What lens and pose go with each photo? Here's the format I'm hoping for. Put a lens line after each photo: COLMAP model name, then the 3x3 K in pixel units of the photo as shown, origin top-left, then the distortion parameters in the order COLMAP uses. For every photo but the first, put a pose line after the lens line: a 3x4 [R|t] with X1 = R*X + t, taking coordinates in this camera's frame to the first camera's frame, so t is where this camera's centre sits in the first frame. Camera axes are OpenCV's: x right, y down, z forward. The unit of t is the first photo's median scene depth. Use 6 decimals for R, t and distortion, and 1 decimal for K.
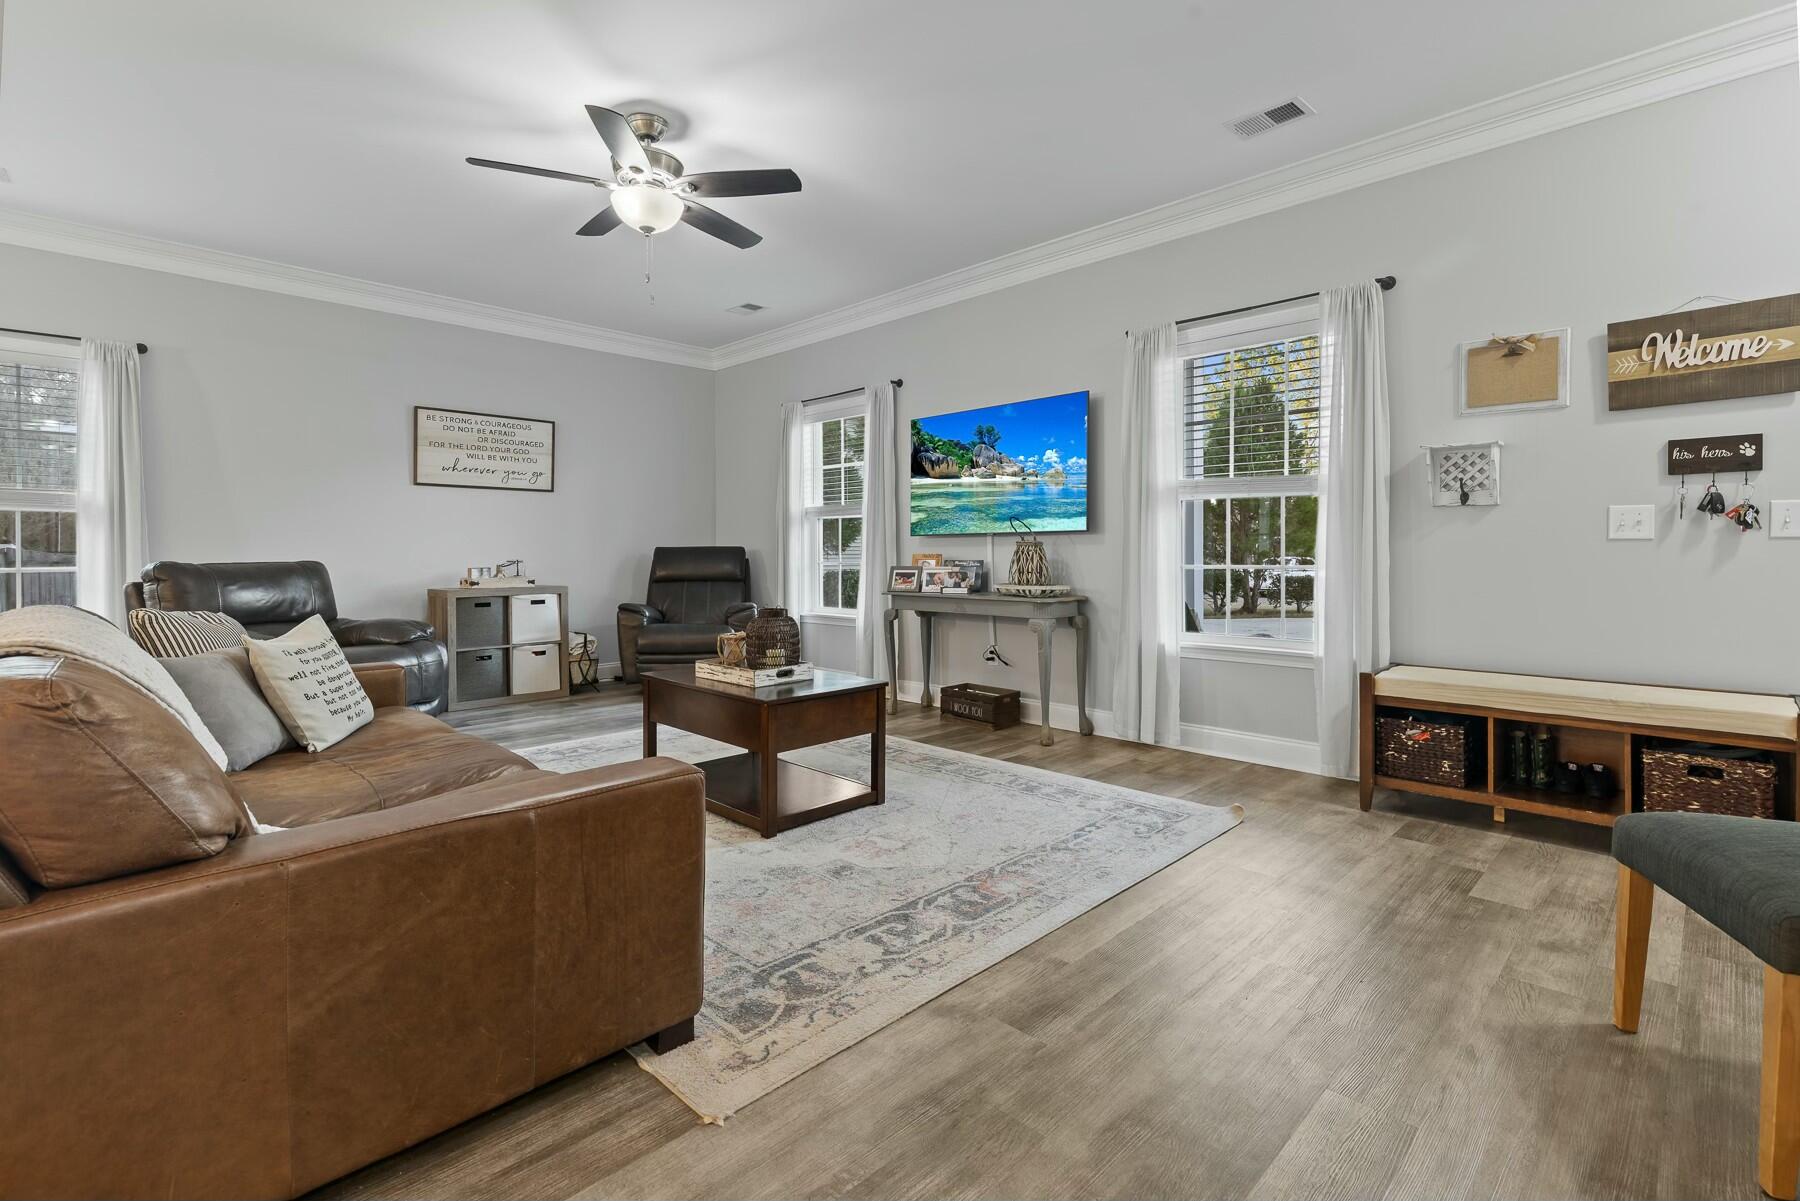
lens RADIAL K [[823.2, 0, 909.2], [0, 823.2, 559.6], [0, 0, 1]] dist [0.000997, 0.000172]
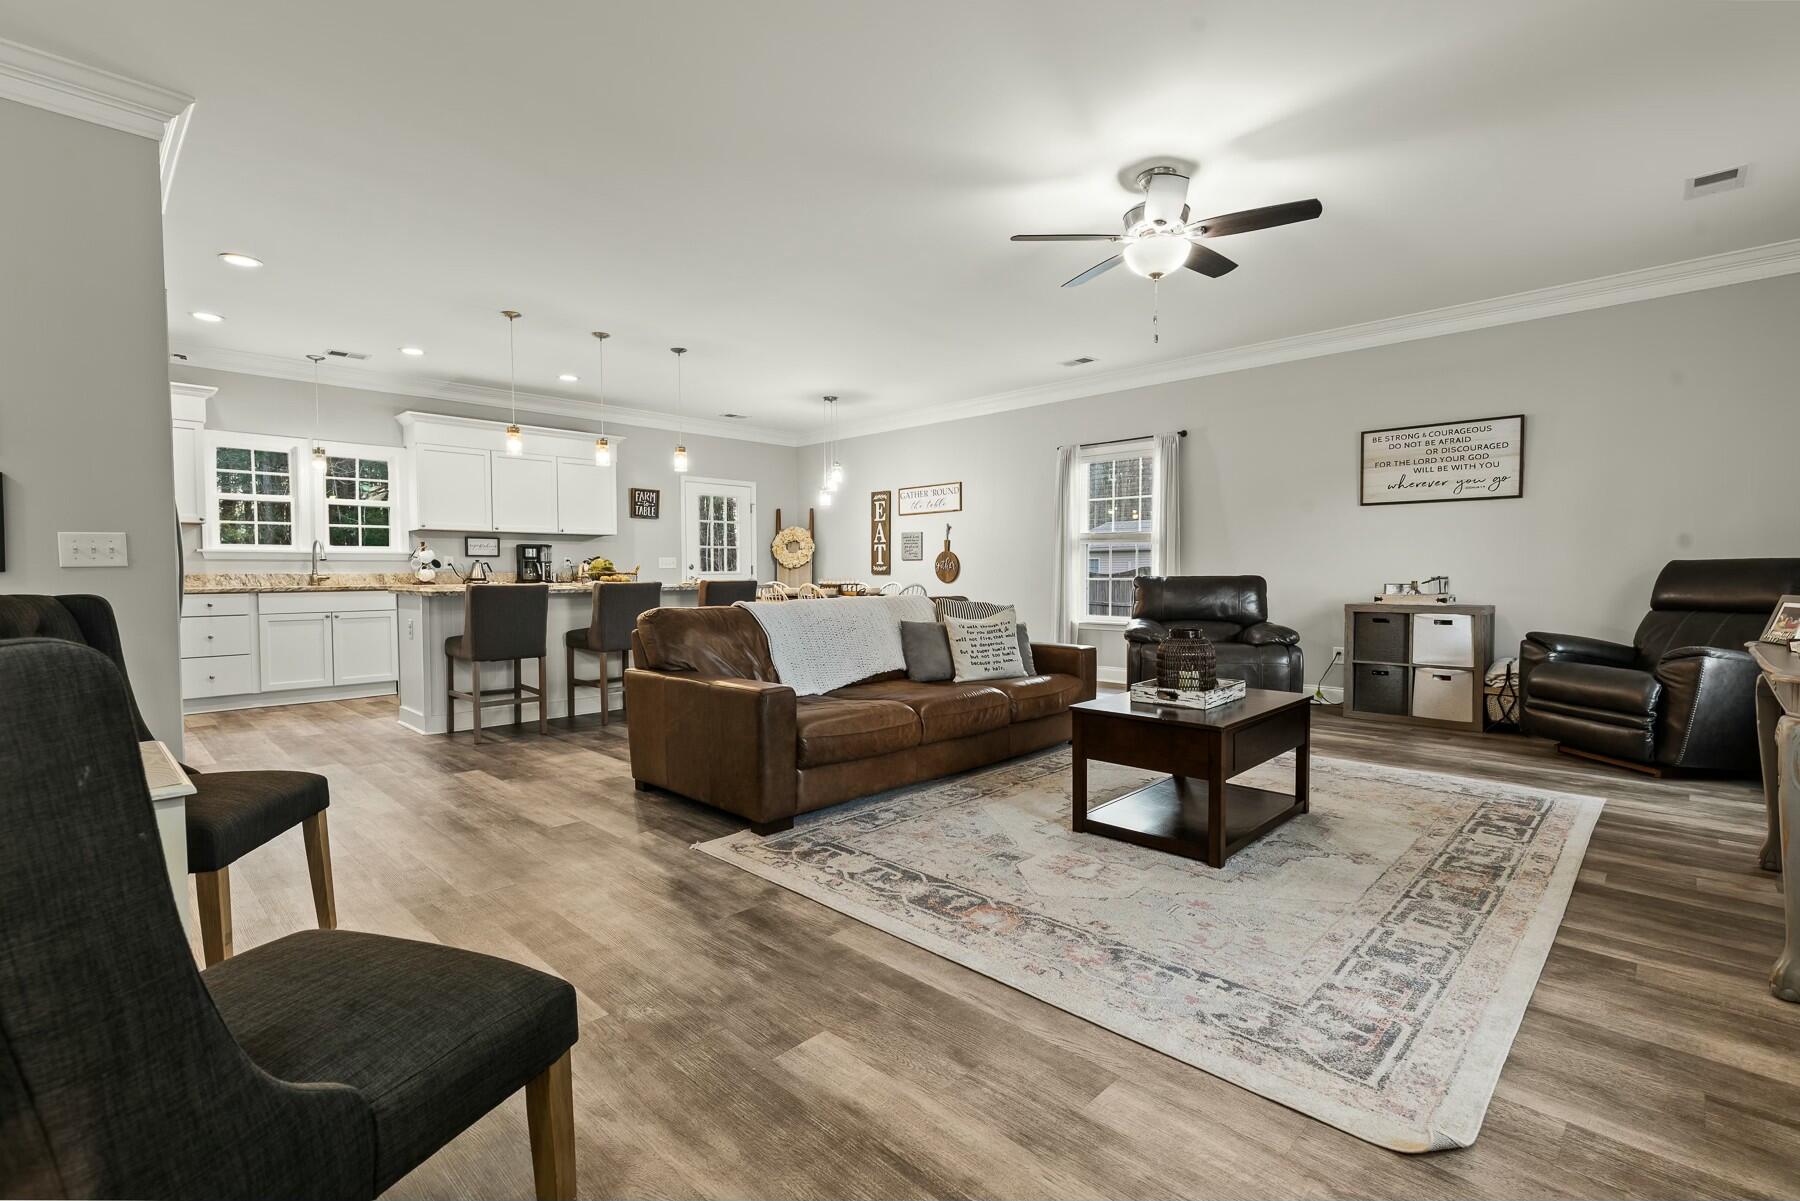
lens RADIAL K [[815.8, 0, 900.0], [0, 815.8, 600.5], [0, 0, 1]] dist [0.002749, 0.000147]
pose [[0.002762, 0.039564, -0.999213, 0.888546], [-0.004898, 0.999206, 0.039550, -0.011546], [0.999984, 0.004785, 0.002953, 0.746586]]
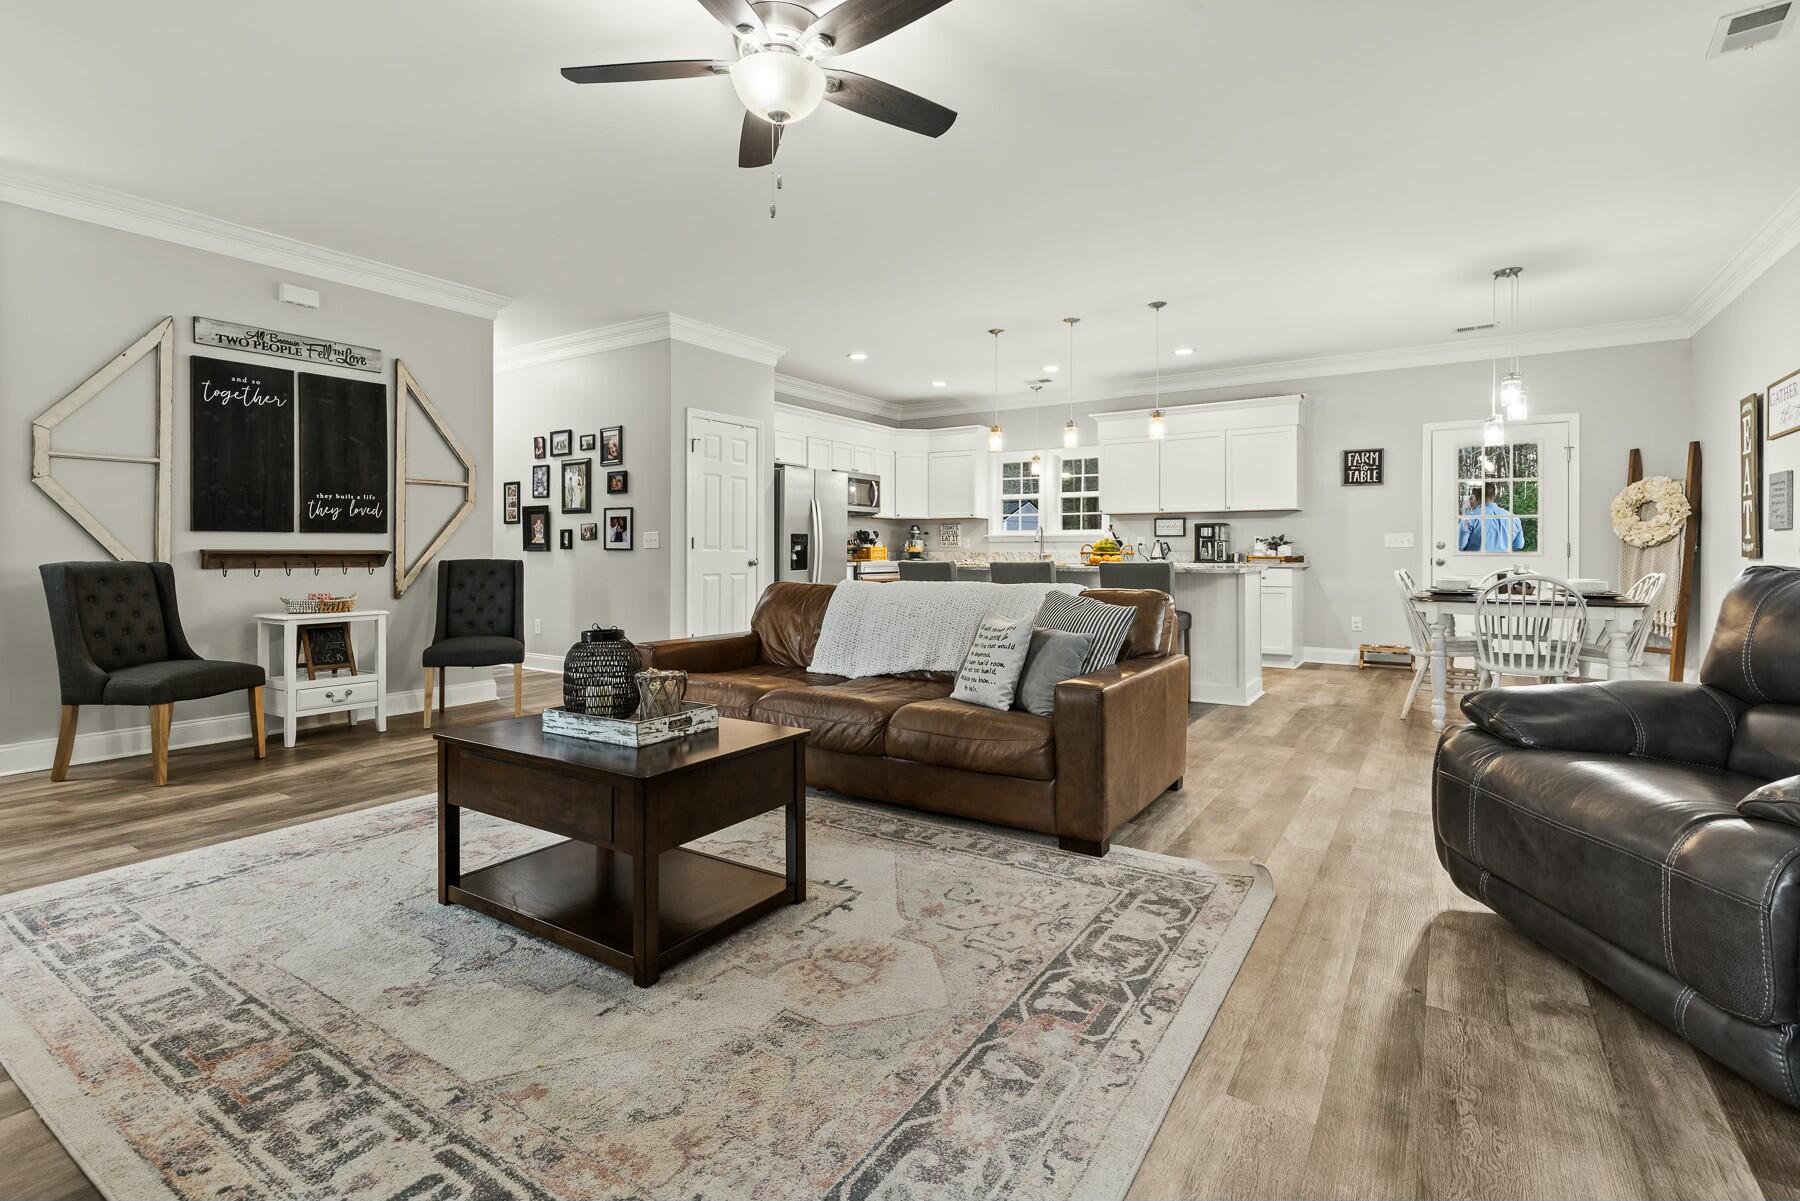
lens RADIAL K [[831.5, 0, 896.4], [0, 831.5, 548.8], [0, 0, 1]] dist [0.002337, 0.000815]
pose [[-0.980831, 0.002587, -0.194841, -0.314482], [0.001491, 0.999982, 0.005768, -0.018435], [0.194853, 0.005367, -0.980818, 2.001444]]
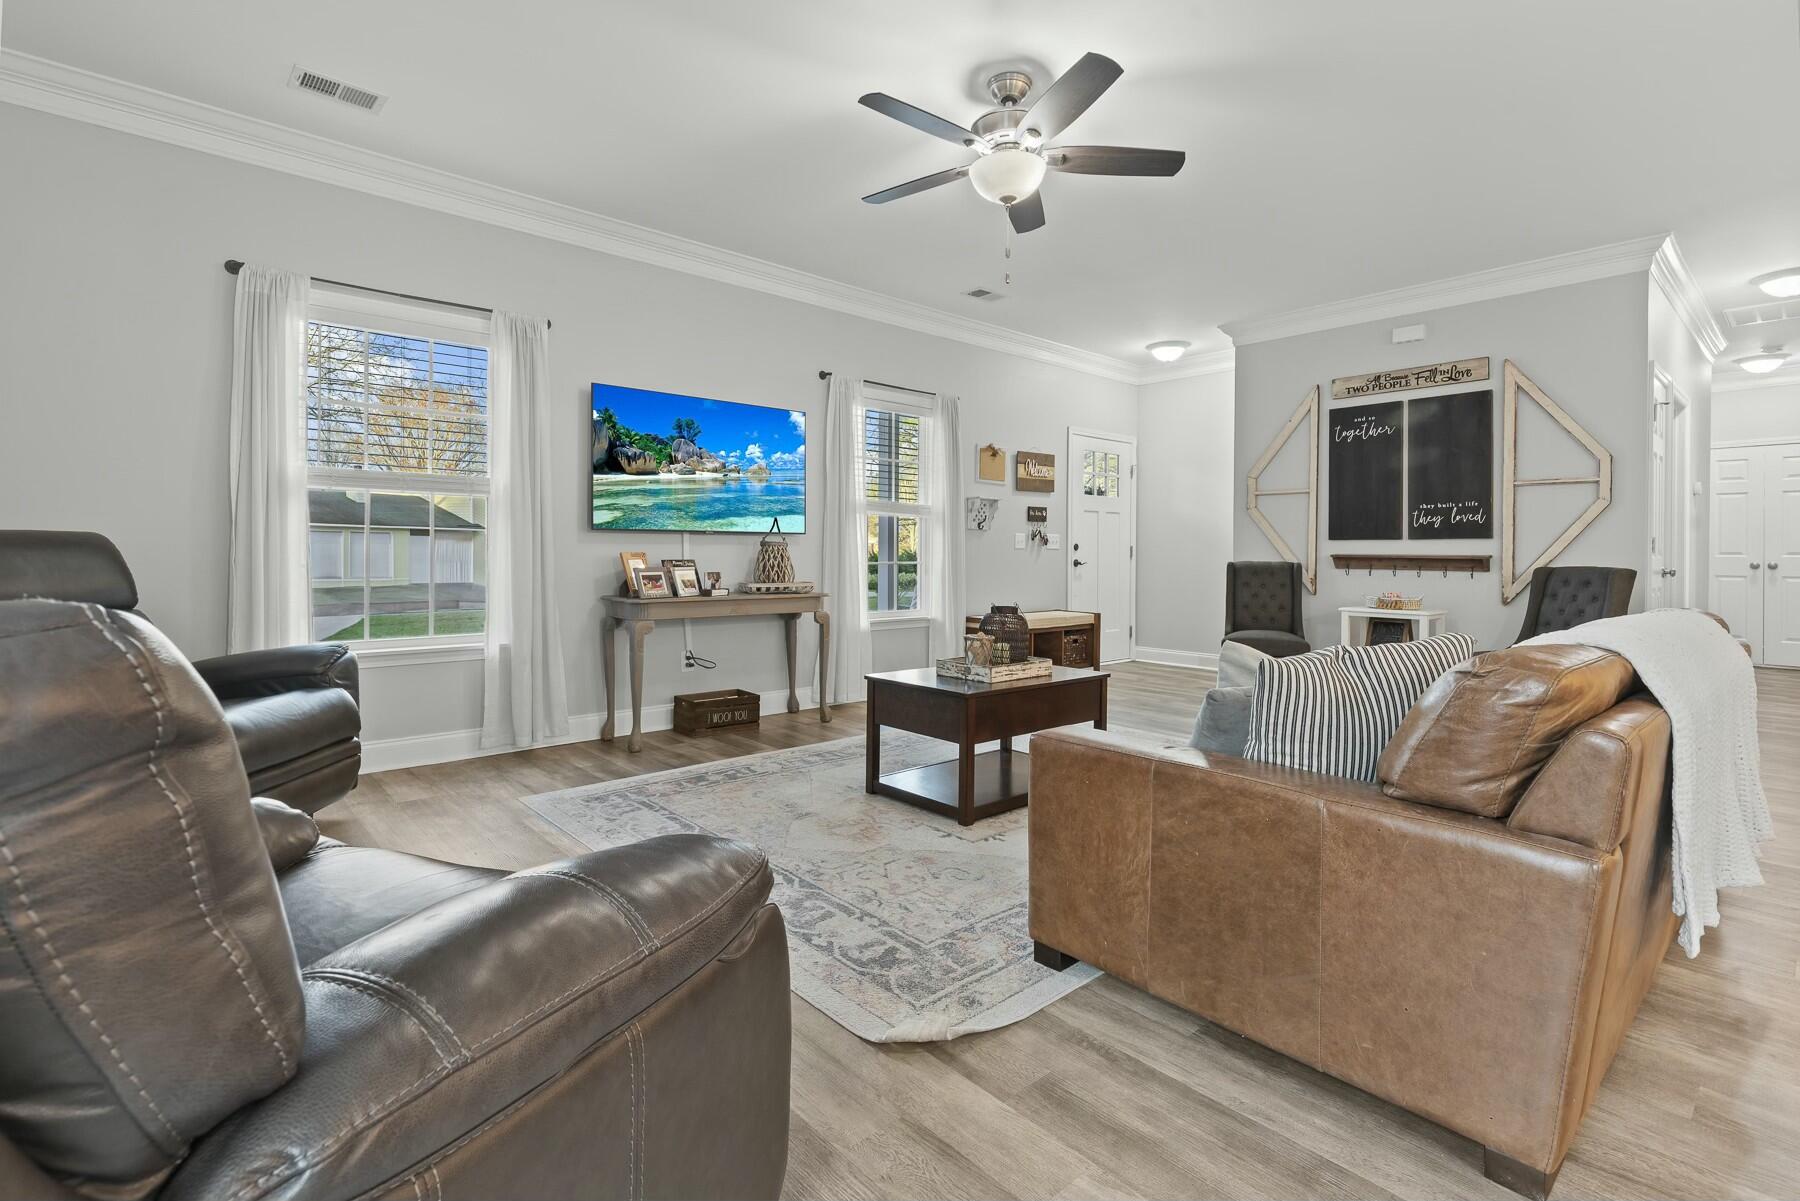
lens RADIAL K [[831.5, 0, 896.4], [0, 831.5, 548.8], [0, 0, 1]] dist [0.002337, 0.000815]
pose [[0.062328, 0.006461, 0.998035, -1.423500], [-0.000656, 0.999979, -0.006432, -0.009196], [-0.998055, -0.000253, 0.062331, 1.210751]]
